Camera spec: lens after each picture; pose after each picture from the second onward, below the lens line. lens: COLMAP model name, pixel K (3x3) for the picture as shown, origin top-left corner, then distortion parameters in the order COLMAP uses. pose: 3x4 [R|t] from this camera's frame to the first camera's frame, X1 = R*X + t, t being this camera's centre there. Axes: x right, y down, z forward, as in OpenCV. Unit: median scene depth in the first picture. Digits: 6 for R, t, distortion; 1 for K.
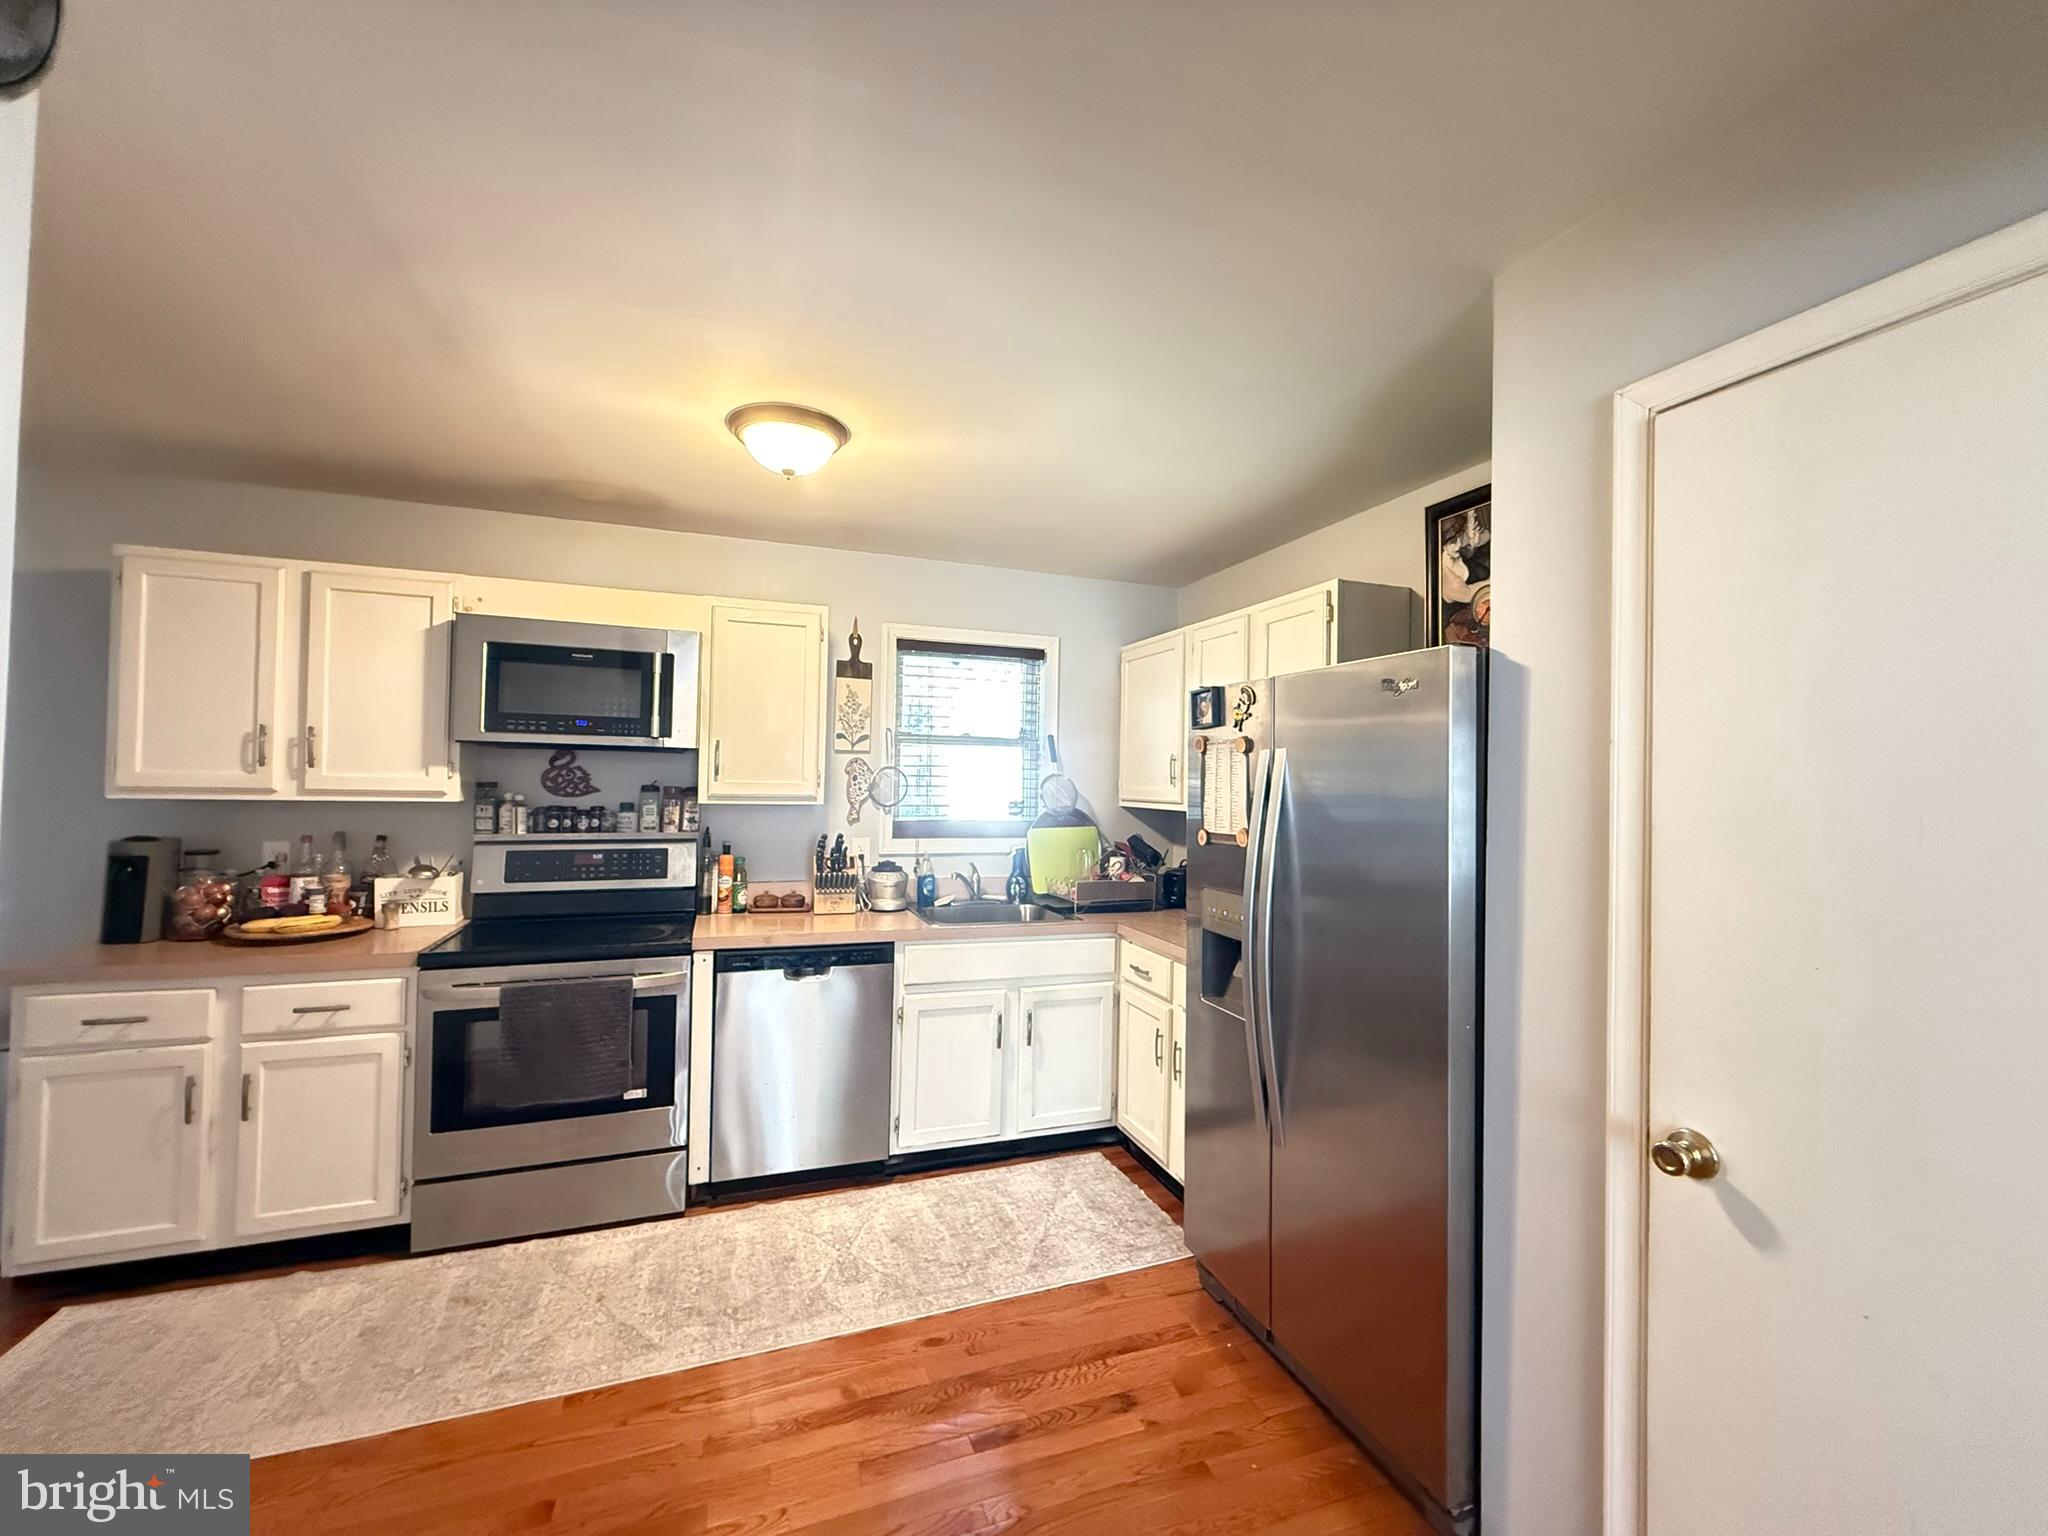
lens RADIAL K [[815.2, 0, 1016.8], [0, 815.2, 768.9], [0, 0, 1]] dist [-0.000814, 0.000493]
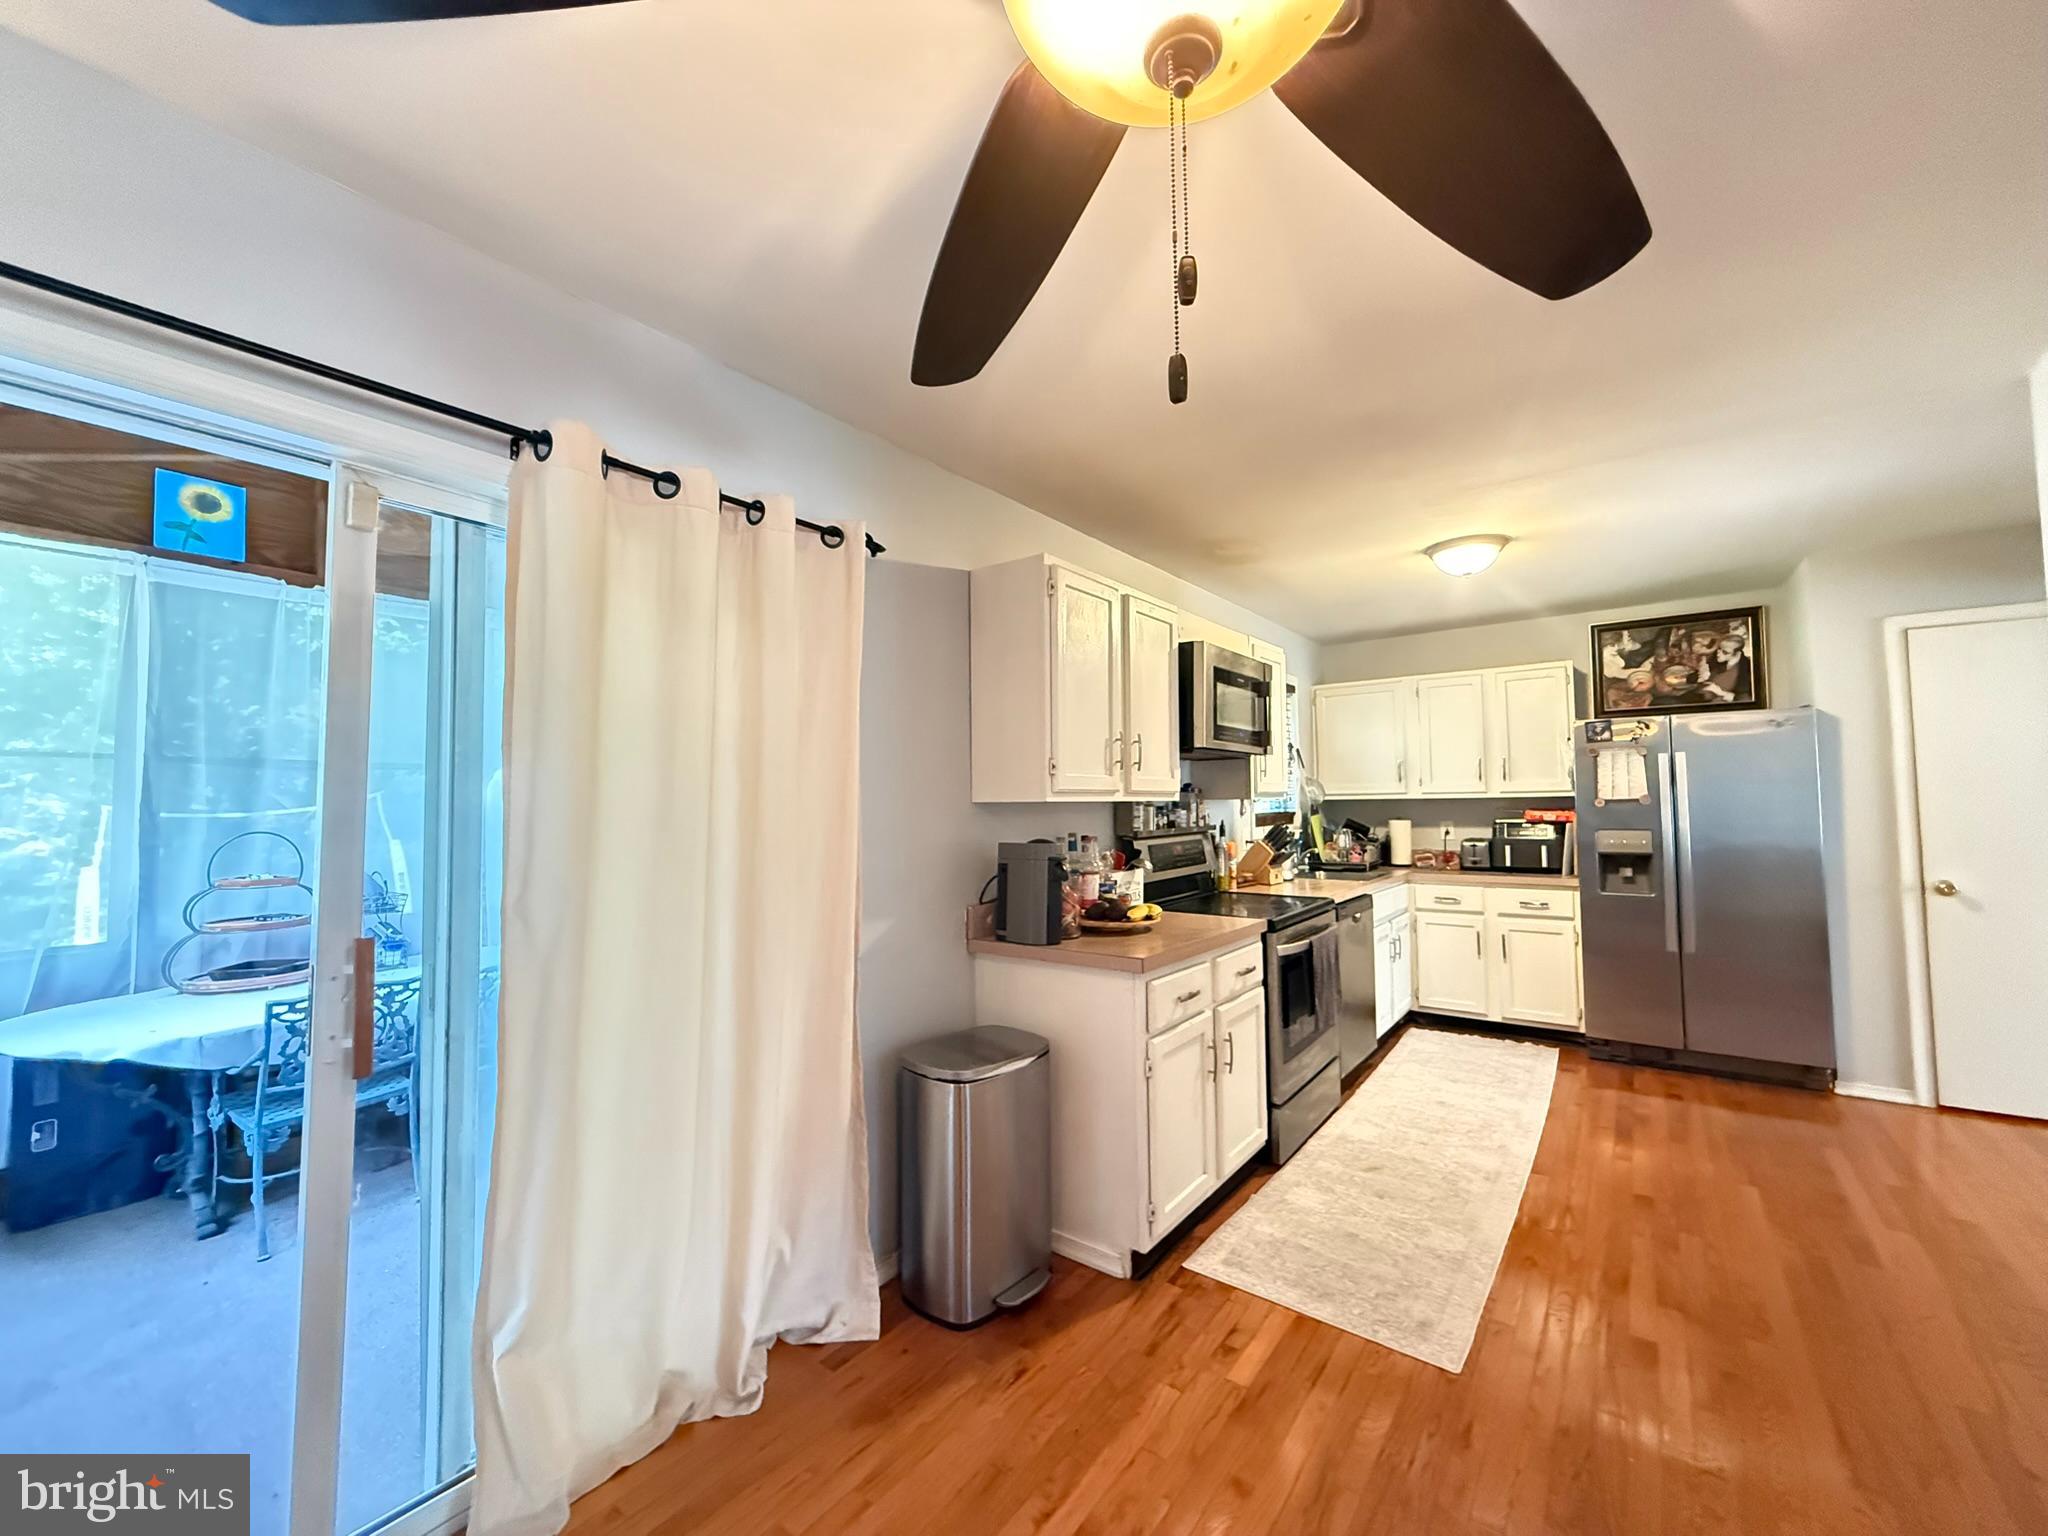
lens RADIAL K [[815.2, 0, 1020.0], [0, 815.2, 770.3], [0, 0, 1]] dist [-0.000814, 0.000493]
pose [[0.839951, -0.009164, 0.542585, -1.858732], [0.023114, 0.999554, -0.018899, 0.017279], [-0.542170, 0.028416, 0.839788, 0.180164]]
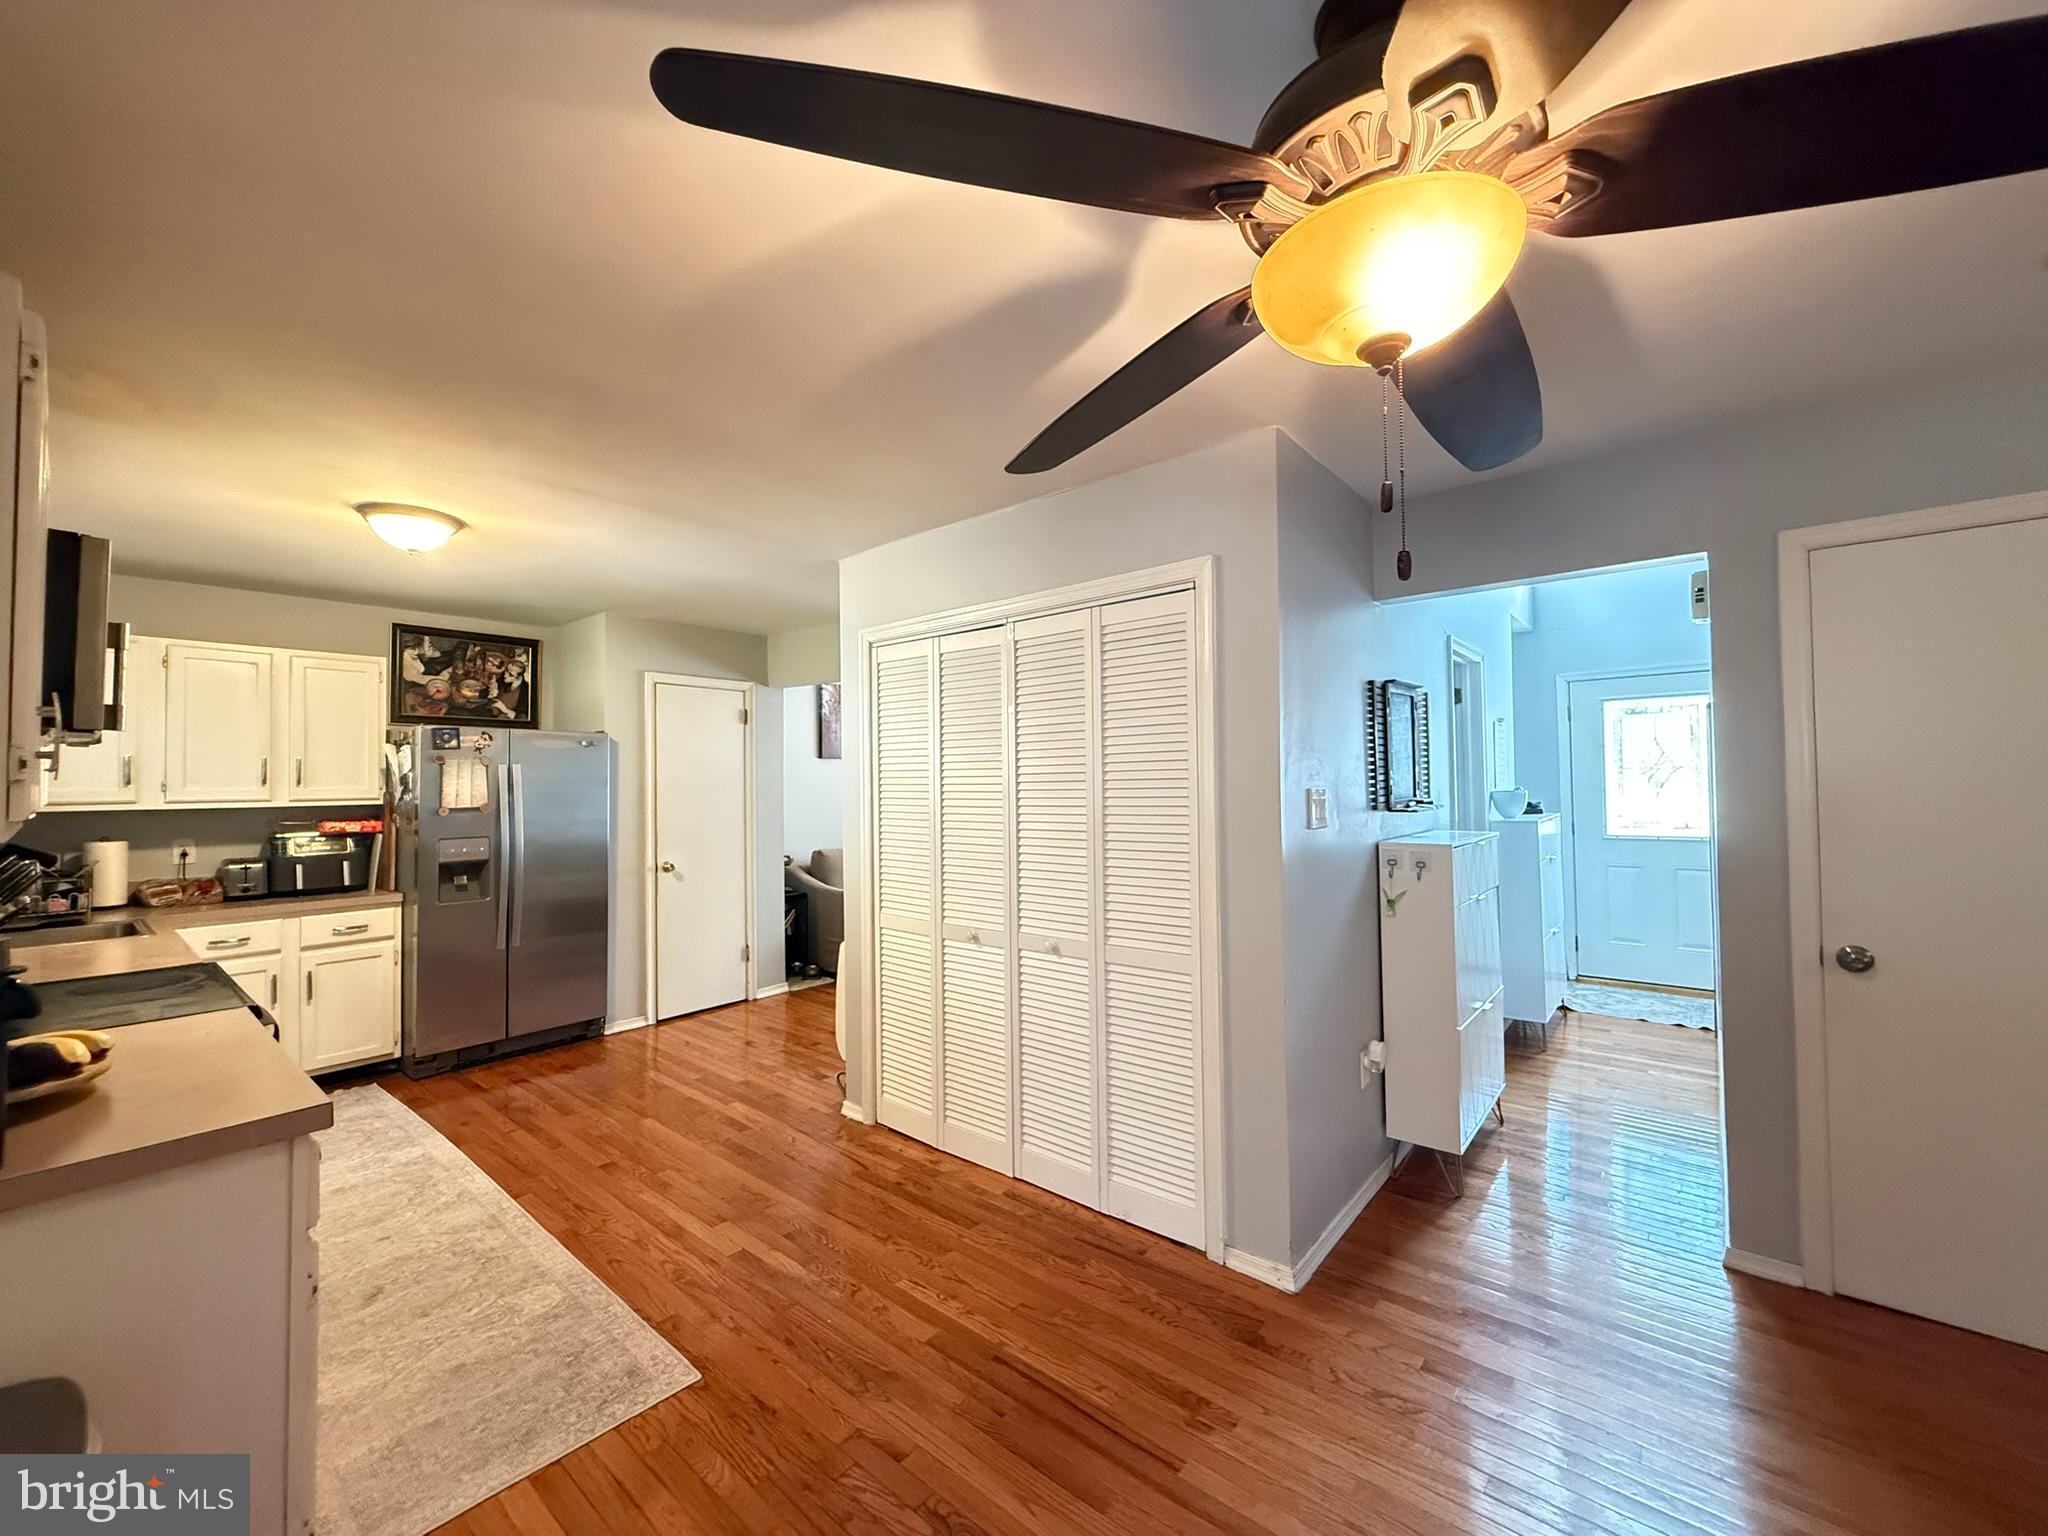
lens RADIAL K [[815.2, 0, 1011.1], [0, 815.2, 766.2], [0, 0, 1]] dist [-0.000814, 0.000493]
pose [[-0.490900, 0.004567, 0.871204, -1.945204], [-0.010511, 0.999882, -0.011165, -0.007419], [-0.871152, -0.014638, -0.490794, 0.808280]]
